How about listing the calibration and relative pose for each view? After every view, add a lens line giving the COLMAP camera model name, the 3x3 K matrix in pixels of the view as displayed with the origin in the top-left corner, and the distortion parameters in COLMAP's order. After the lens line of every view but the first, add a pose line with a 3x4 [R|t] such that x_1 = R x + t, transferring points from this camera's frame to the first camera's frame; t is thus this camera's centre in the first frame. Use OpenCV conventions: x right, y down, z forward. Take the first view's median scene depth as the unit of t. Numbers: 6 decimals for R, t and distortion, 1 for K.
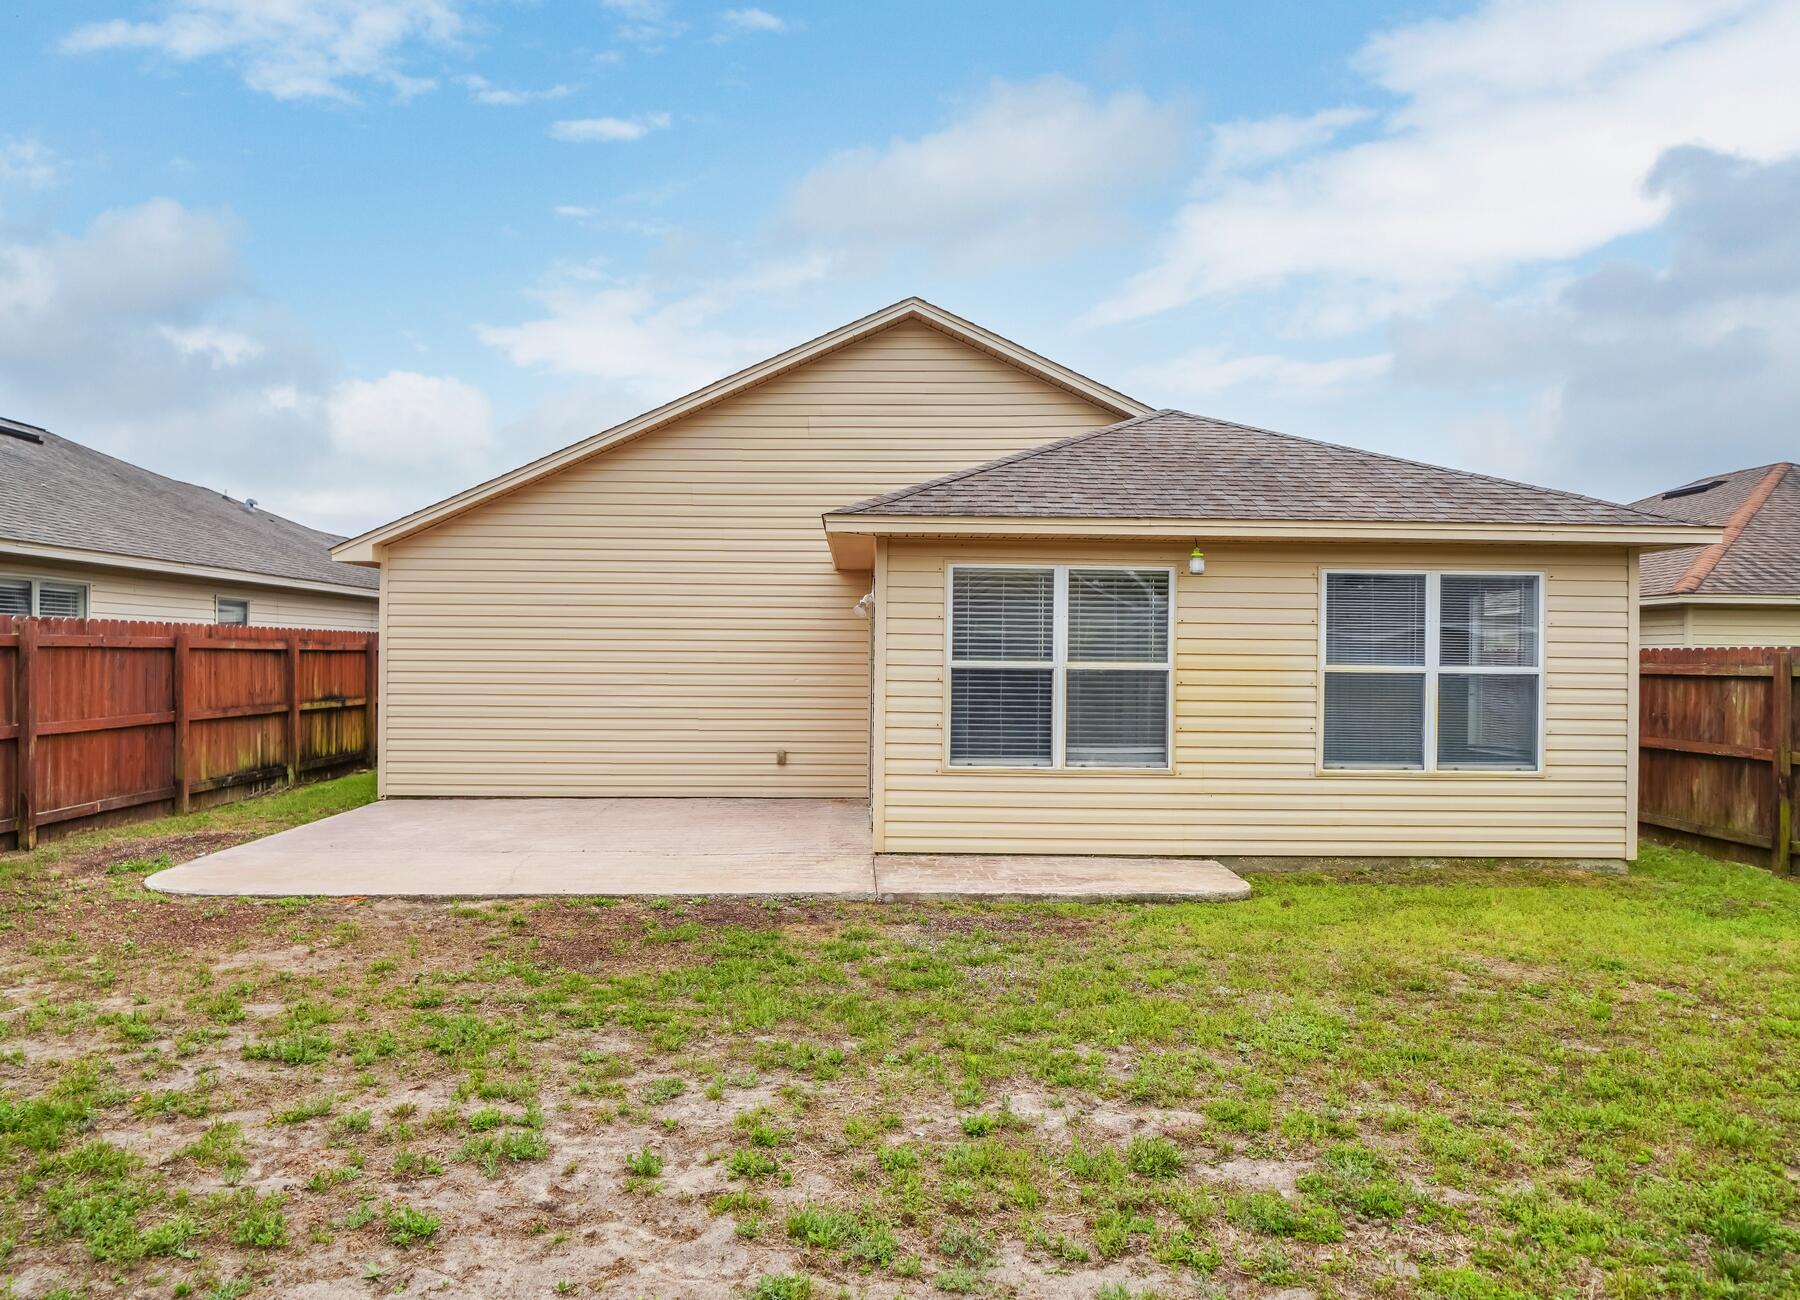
lens RADIAL K [[1238.9, 0, 908.7], [0, 1238.9, 645.8], [0, 0, 1]] dist [0.002176, 0.002211]
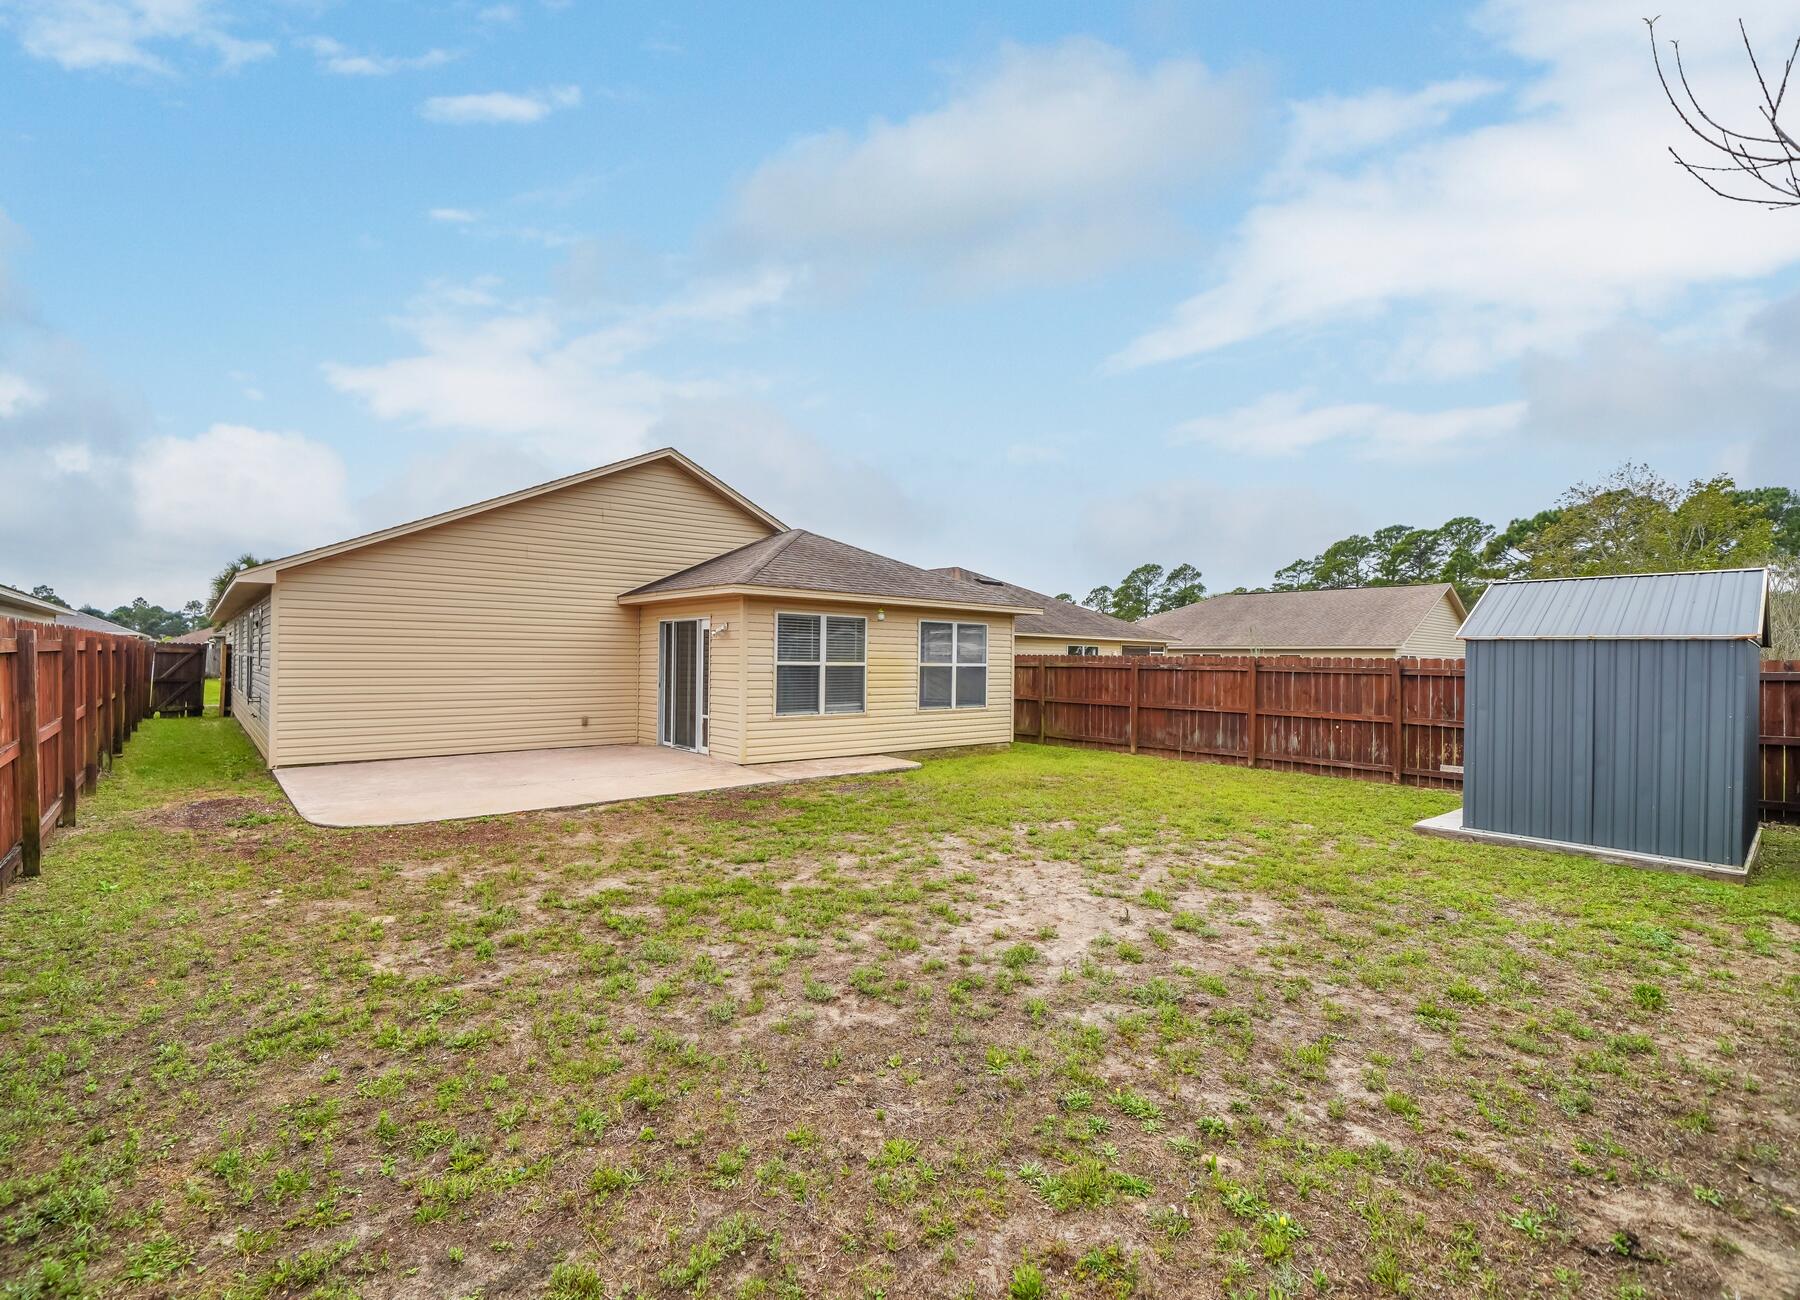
lens RADIAL K [[810.8, 0, 918.8], [0, 810.8, 655.8], [0, 0, 1]] dist [-0.000266, 0.000870]
pose [[0.761208, 0.001561, 0.648506, -0.606033], [-0.010507, 0.999896, 0.009926, -0.012025], [-0.648422, -0.014370, 0.761145, -0.101275]]
